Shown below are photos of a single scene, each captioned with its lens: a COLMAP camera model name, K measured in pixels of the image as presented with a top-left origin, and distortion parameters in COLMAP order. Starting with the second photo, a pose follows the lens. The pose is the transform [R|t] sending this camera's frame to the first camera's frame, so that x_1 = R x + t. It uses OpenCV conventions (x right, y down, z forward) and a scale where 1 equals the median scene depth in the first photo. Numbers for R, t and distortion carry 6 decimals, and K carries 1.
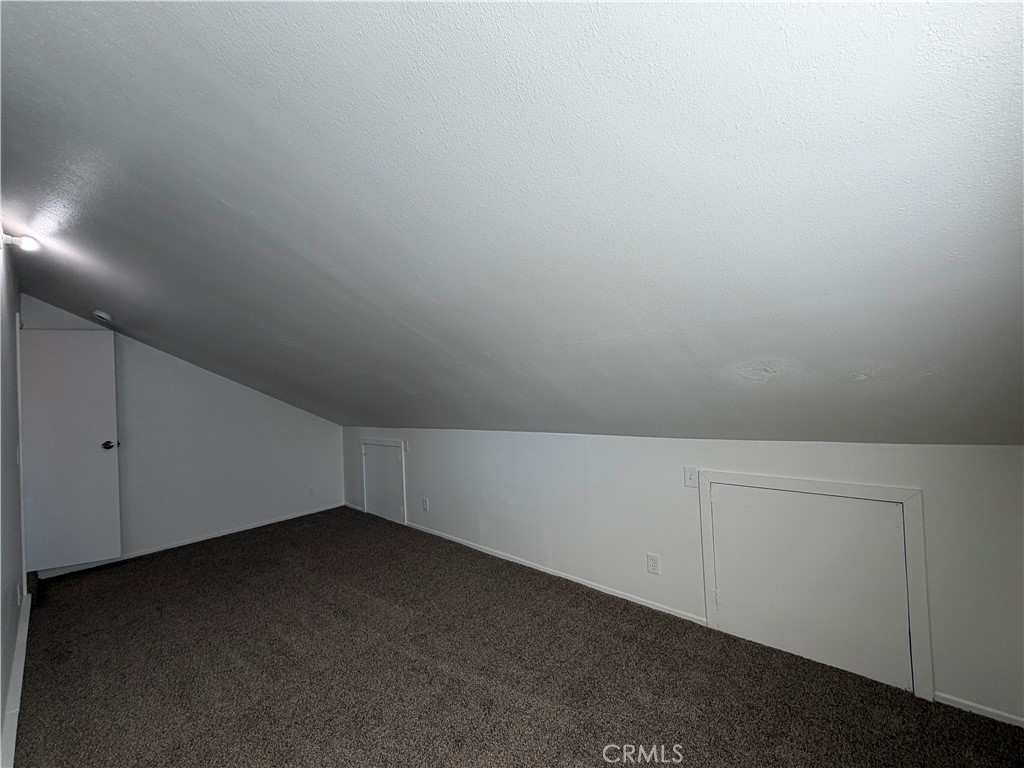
lens RADIAL K [[408.7, 0, 512.0], [0, 408.7, 384.0], [0, 0, 1]] dist [-0.001463, -0.000372]
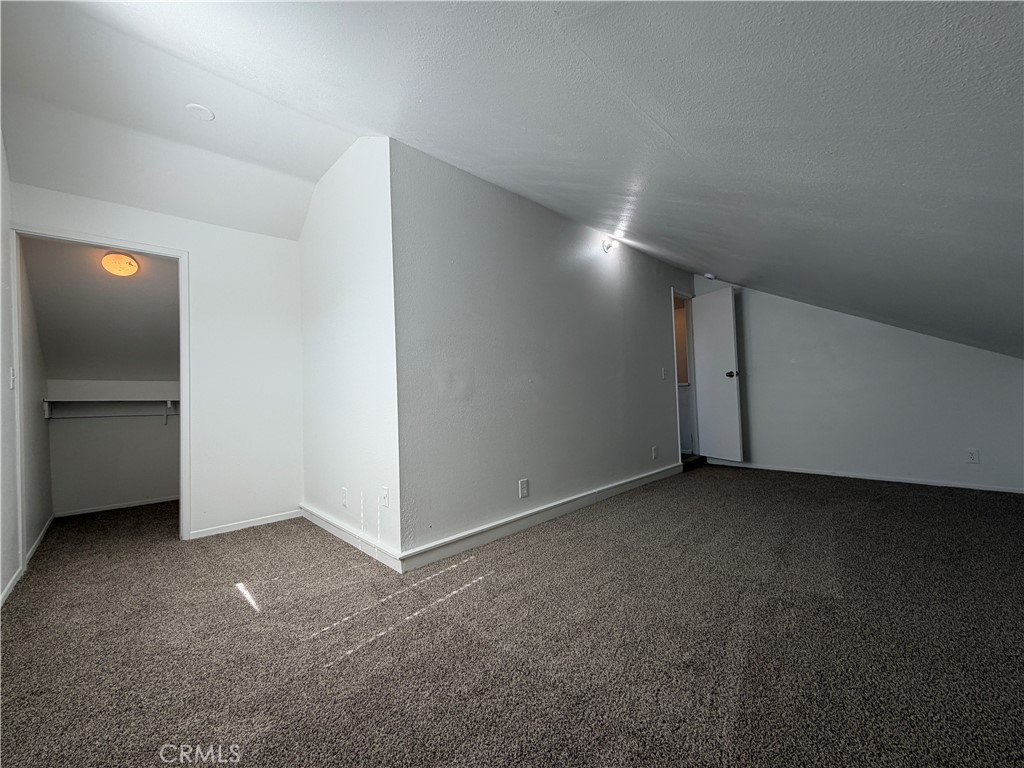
lens RADIAL K [[408.7, 0, 512.0], [0, 408.7, 384.0], [0, 0, 1]] dist [-0.001463, -0.000372]
pose [[-0.064562, 0.017217, -0.997765, 0.412270], [0.054139, 0.998439, 0.013726, 0.142870], [0.996444, -0.053132, -0.065394, 0.439057]]
